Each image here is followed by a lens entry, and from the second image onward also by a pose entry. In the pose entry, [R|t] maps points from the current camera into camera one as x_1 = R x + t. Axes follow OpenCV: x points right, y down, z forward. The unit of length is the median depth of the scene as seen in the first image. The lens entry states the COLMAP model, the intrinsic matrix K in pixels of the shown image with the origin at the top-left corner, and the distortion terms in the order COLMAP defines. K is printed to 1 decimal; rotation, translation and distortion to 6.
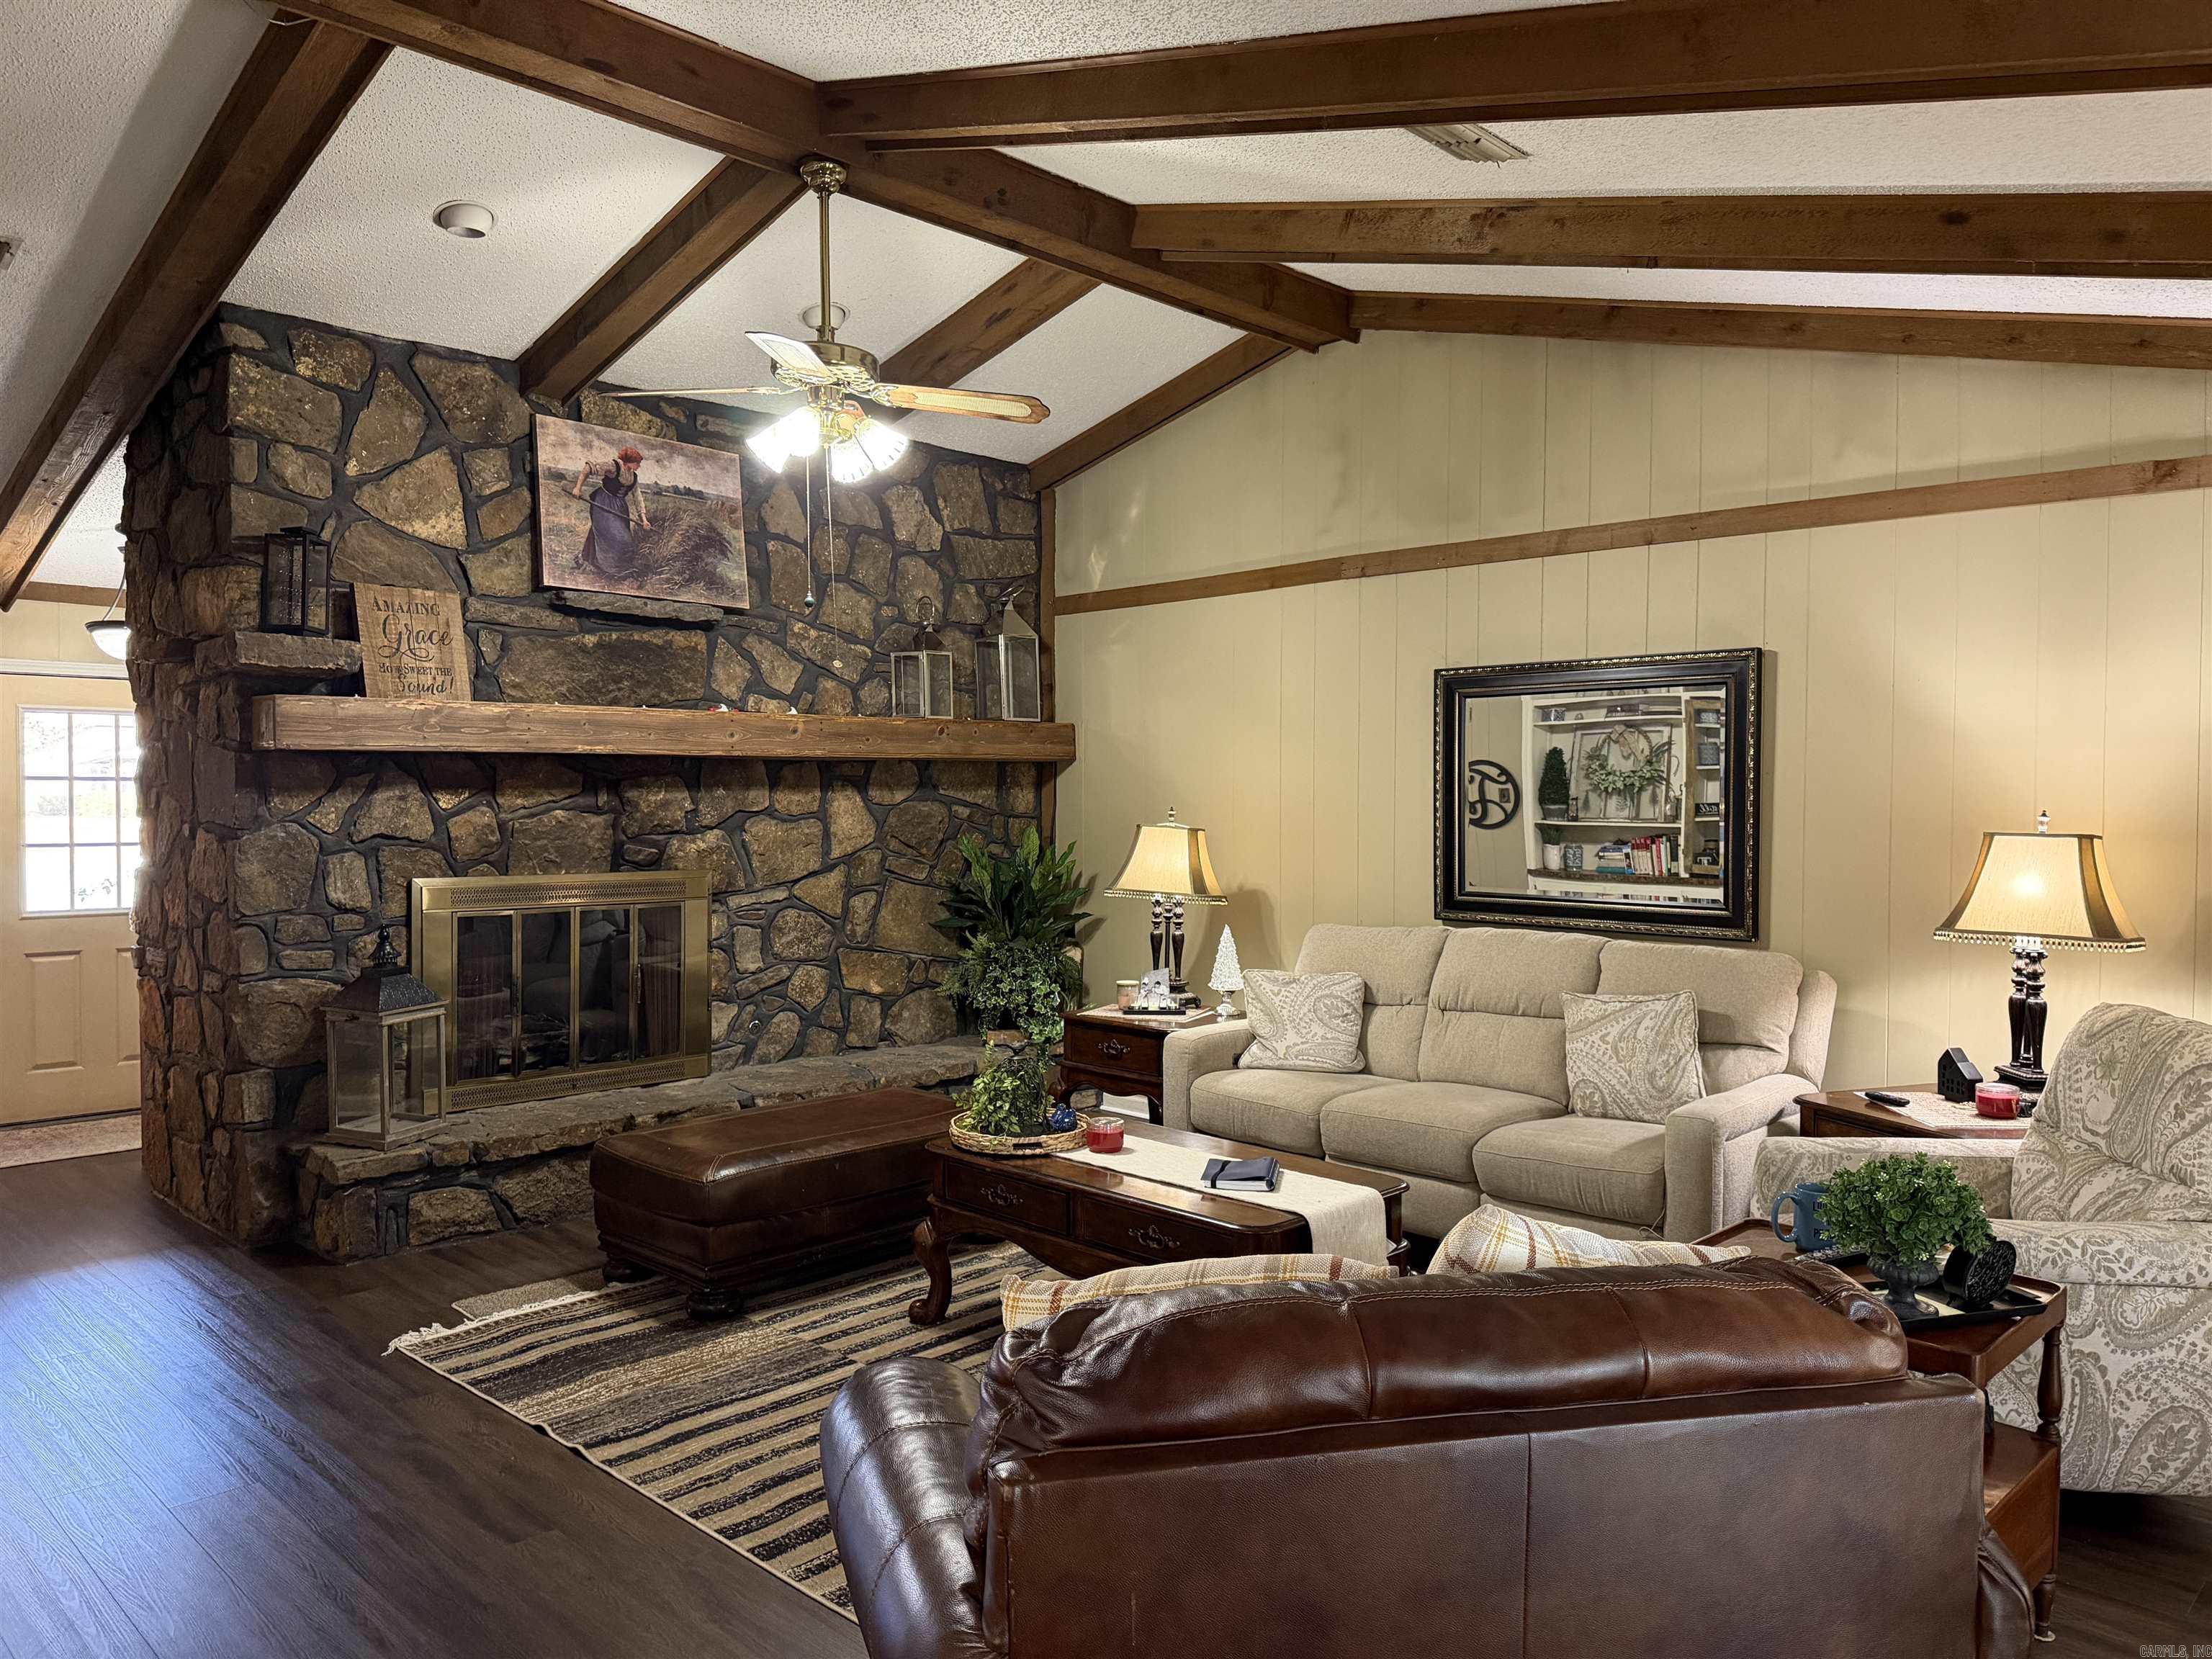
lens RADIAL K [[1544.8, 0, 1113.2], [0, 1544.8, 792.0], [0, 0, 1]] dist [0.073510, -0.132044]
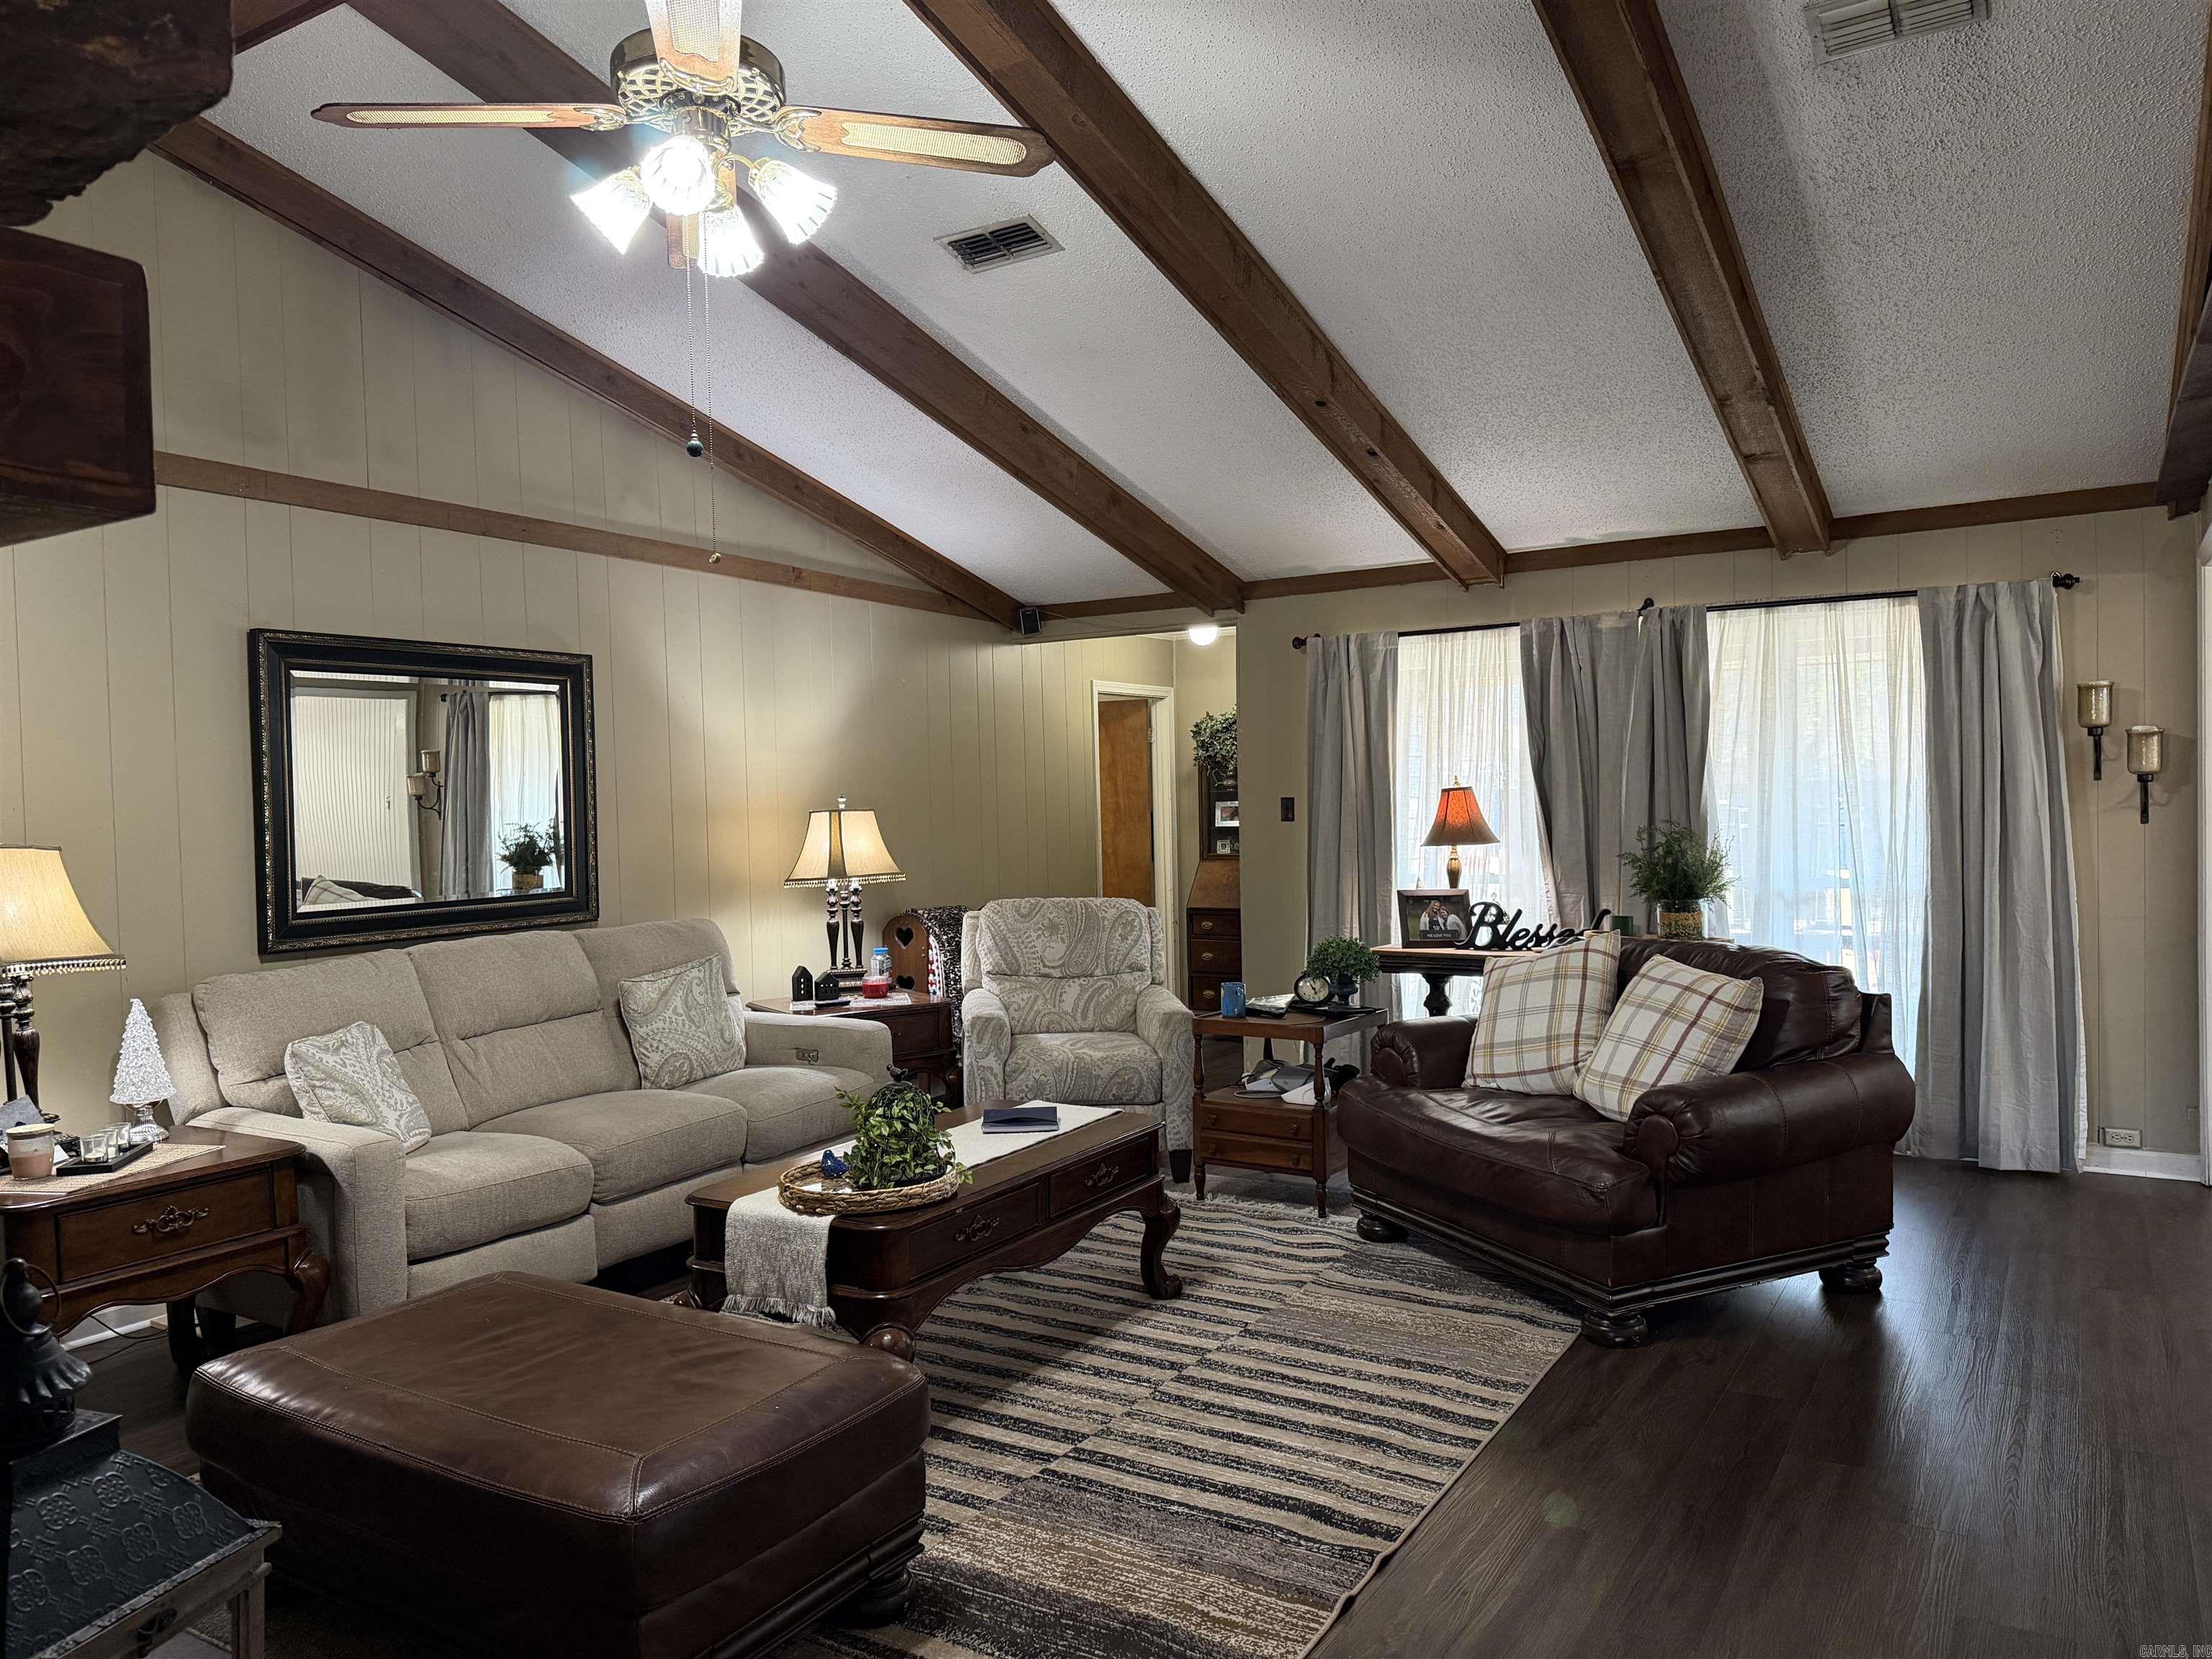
lens RADIAL K [[1544.8, 0, 1113.2], [0, 1544.8, 792.0], [0, 0, 1]] dist [0.073510, -0.132044]
pose [[-0.214907, 0.008599, 0.976597, -0.841140], [0.024109, 0.999703, -0.003497, 0.019046], [-0.976337, 0.022794, -0.215050, 0.992362]]
